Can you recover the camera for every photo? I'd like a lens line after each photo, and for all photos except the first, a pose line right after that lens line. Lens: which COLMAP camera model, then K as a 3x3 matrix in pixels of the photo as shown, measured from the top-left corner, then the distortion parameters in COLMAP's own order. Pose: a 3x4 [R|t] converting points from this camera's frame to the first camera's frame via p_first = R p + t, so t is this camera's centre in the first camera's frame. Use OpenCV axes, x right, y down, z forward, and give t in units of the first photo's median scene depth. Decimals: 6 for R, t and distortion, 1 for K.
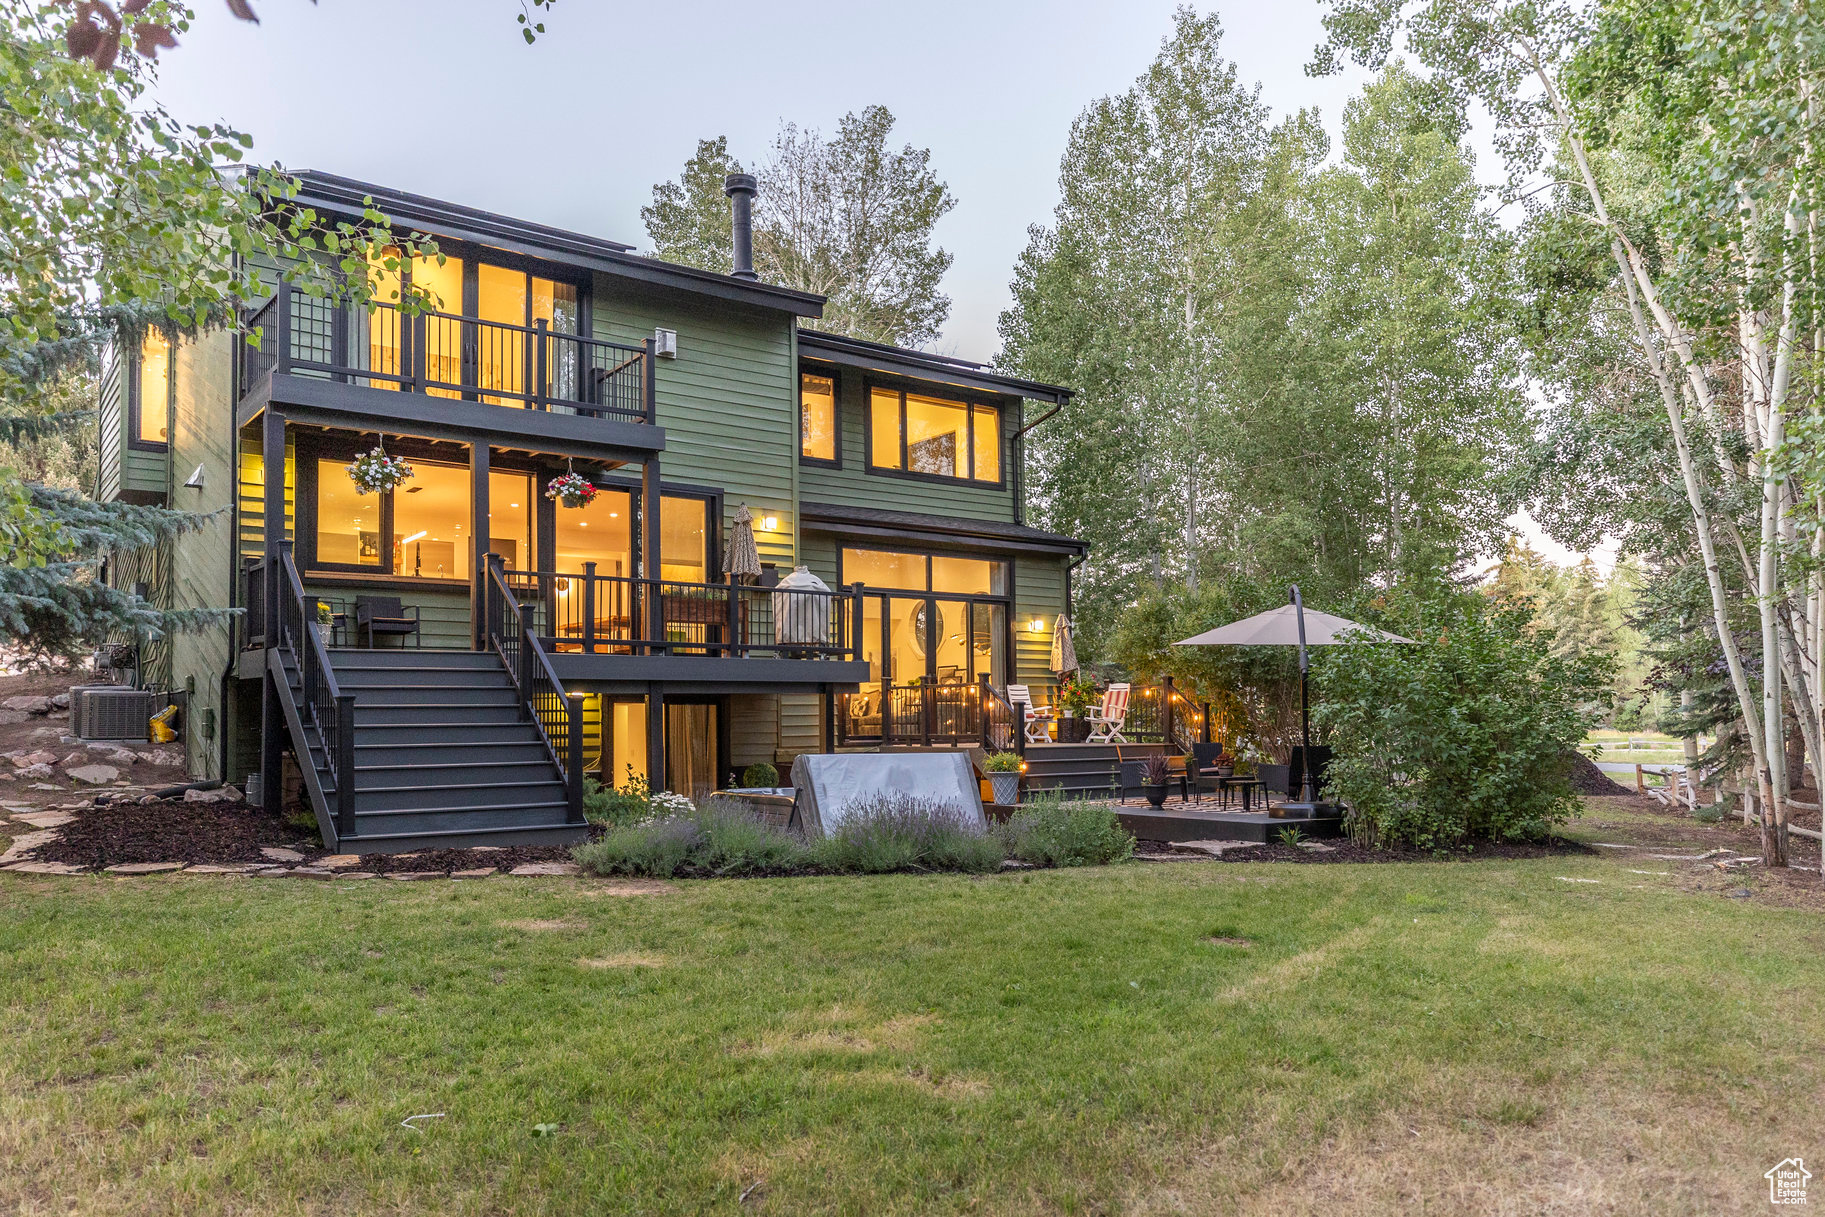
lens RADIAL K [[1307.0, 0, 915.9], [0, 1307.0, 660.8], [0, 0, 1]] dist [0.003451, 0.000547]
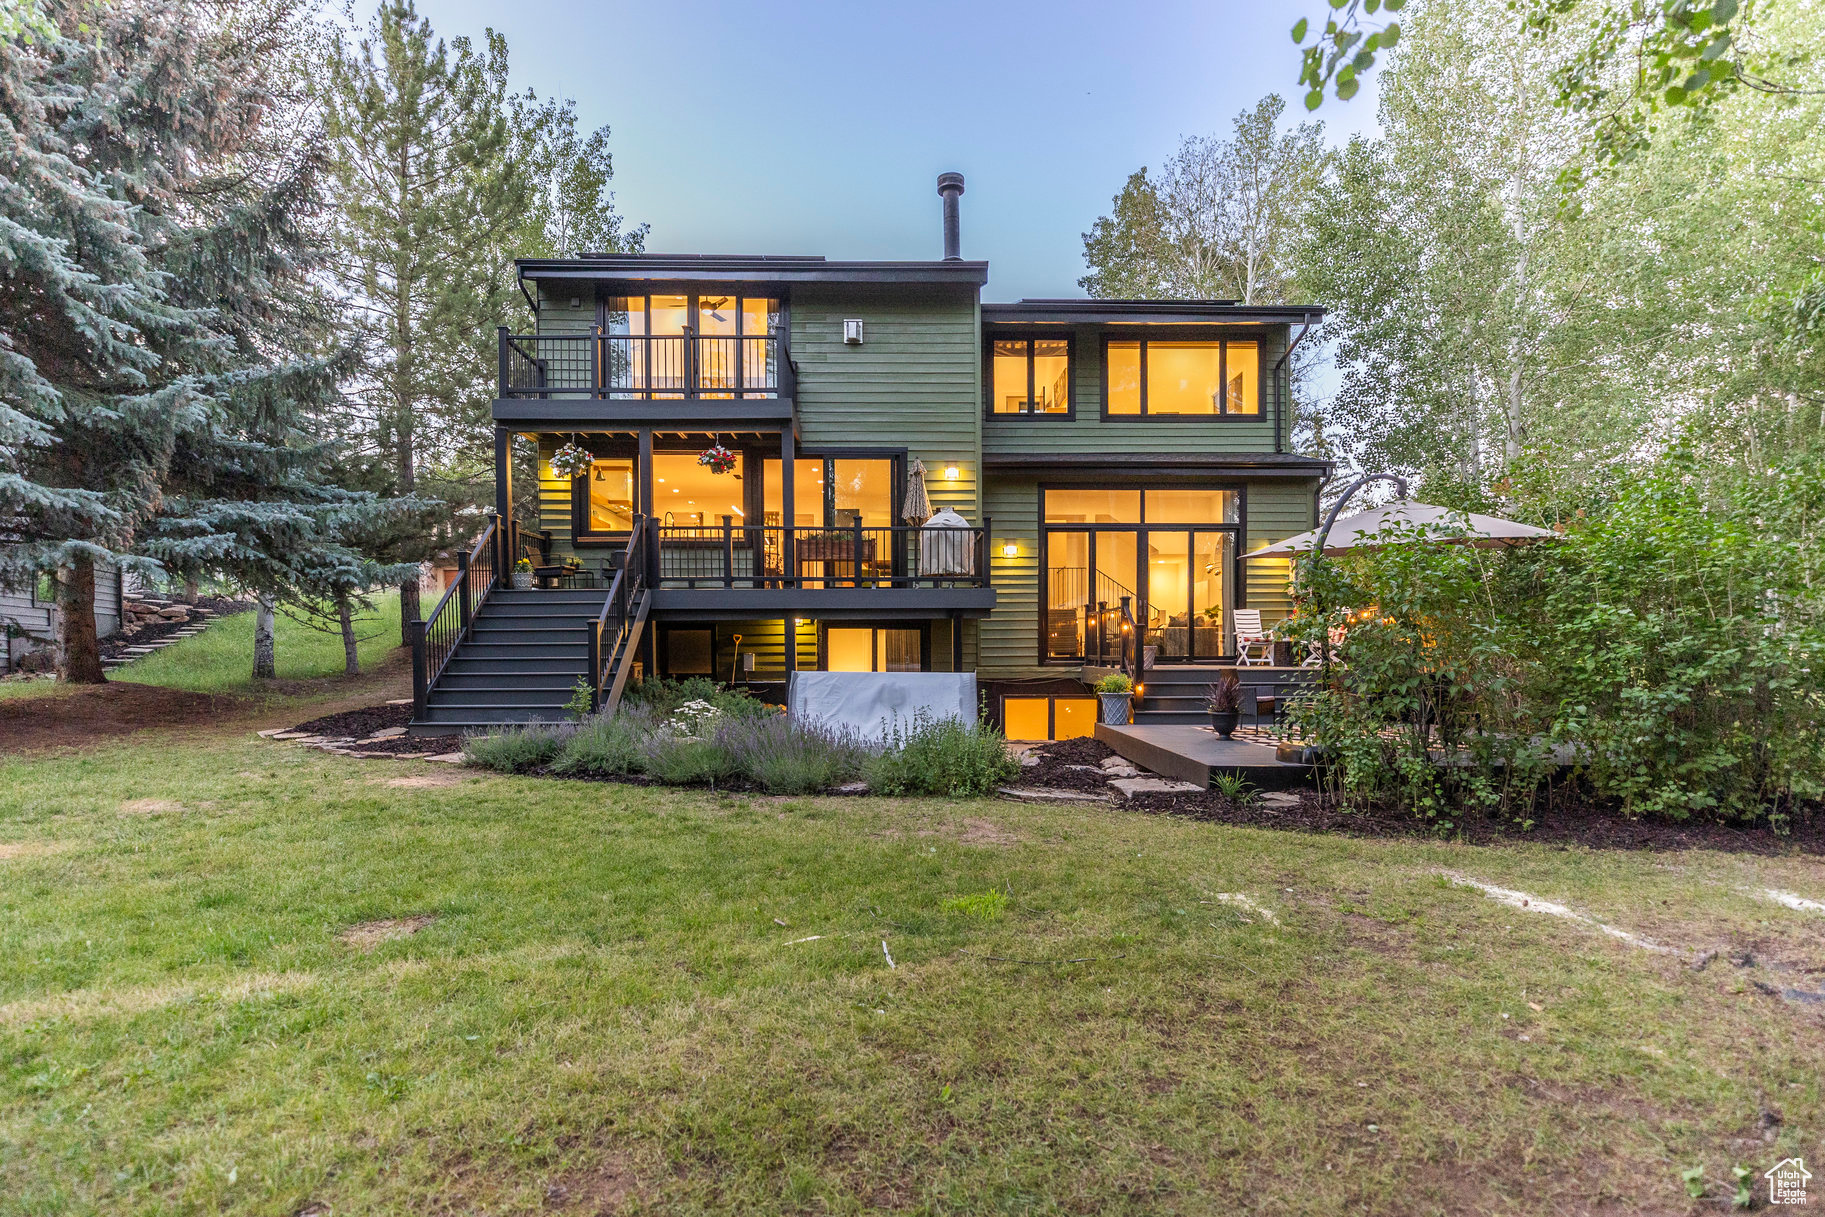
lens RADIAL K [[893.0, 0, 915.1], [0, 893.0, 668.9], [0, 0, 1]] dist [-0.001105, 0.000000]
pose [[0.810538, 0.018091, -0.585407, 0.289511], [0.022356, 0.997839, 0.061790, 0.016471], [0.585260, -0.063170, 0.808381, 0.288154]]
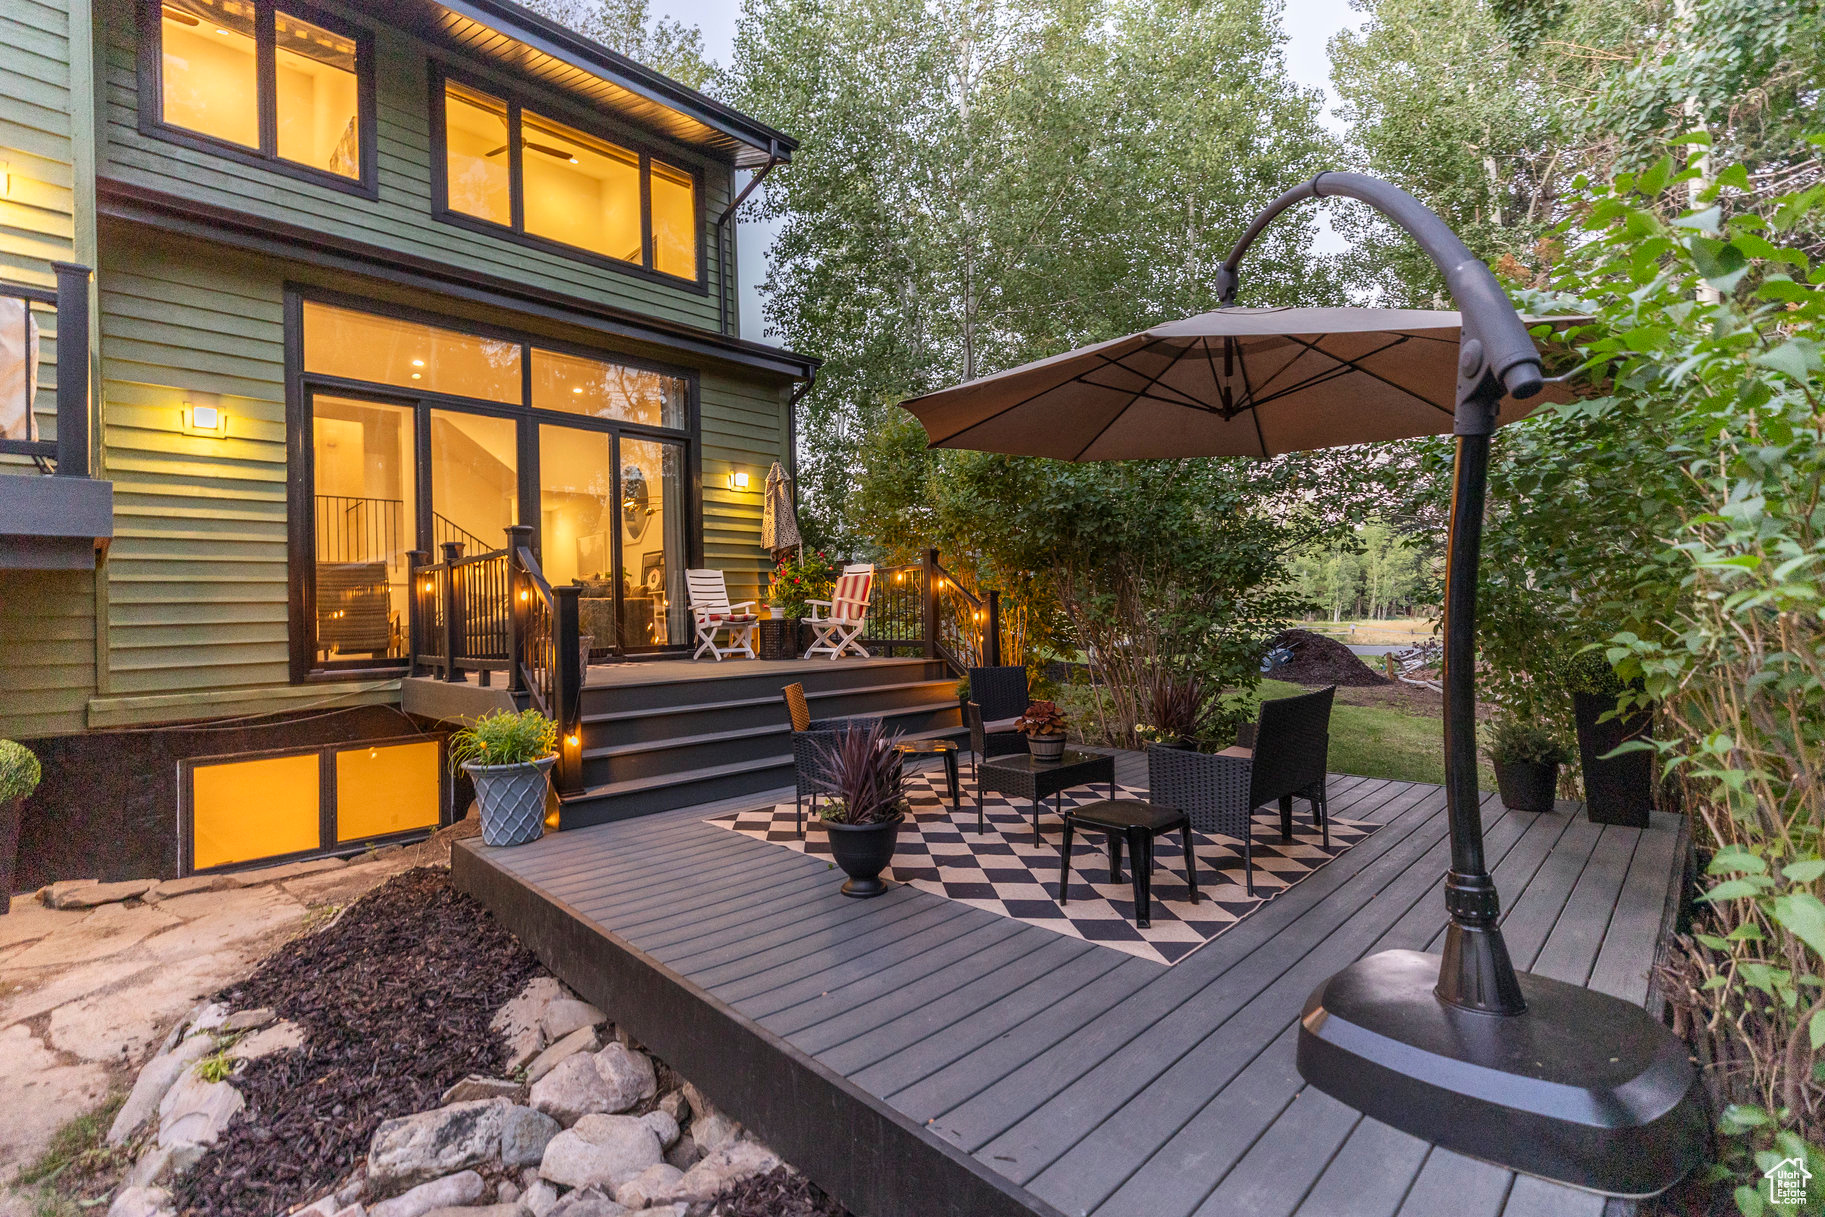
lens RADIAL K [[810.5, 0, 912.5], [0, 810.5, 608.5], [0, 0, 1]] dist [-0.000683, -0.000563]
pose [[0.991161, -0.015072, 0.131803, 0.131501], [0.010453, 0.999309, 0.035663, 0.025442], [-0.132249, -0.033970, 0.990634, 0.612974]]
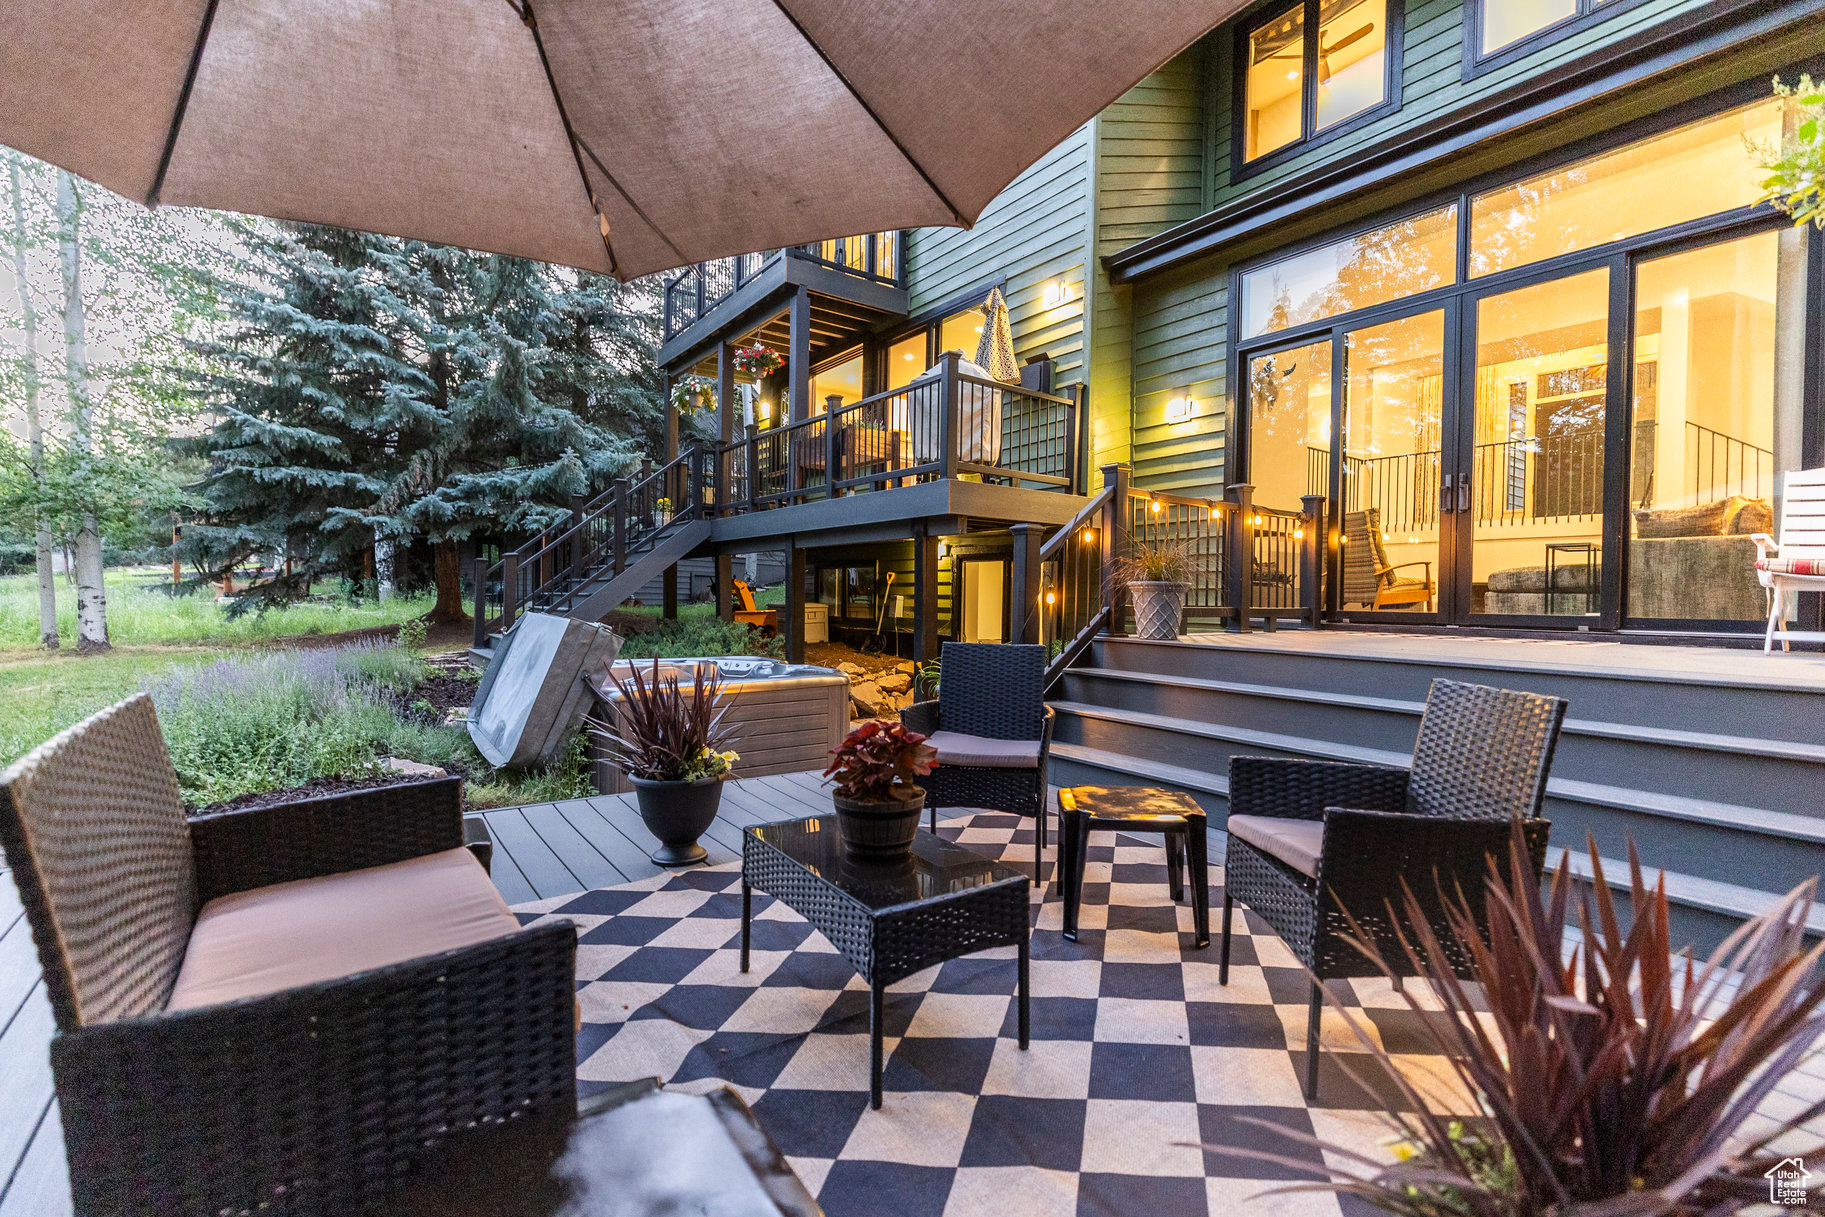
lens RADIAL K [[824.9, 0, 919.5], [0, 824.9, 595.8], [0, 0, 1]] dist [0.002276, -0.000989]
pose [[-0.019422, 0.013818, -0.999716, 0.287290], [0.037485, 0.999212, 0.013083, 0.039436], [0.999108, -0.037220, -0.019925, 0.818491]]
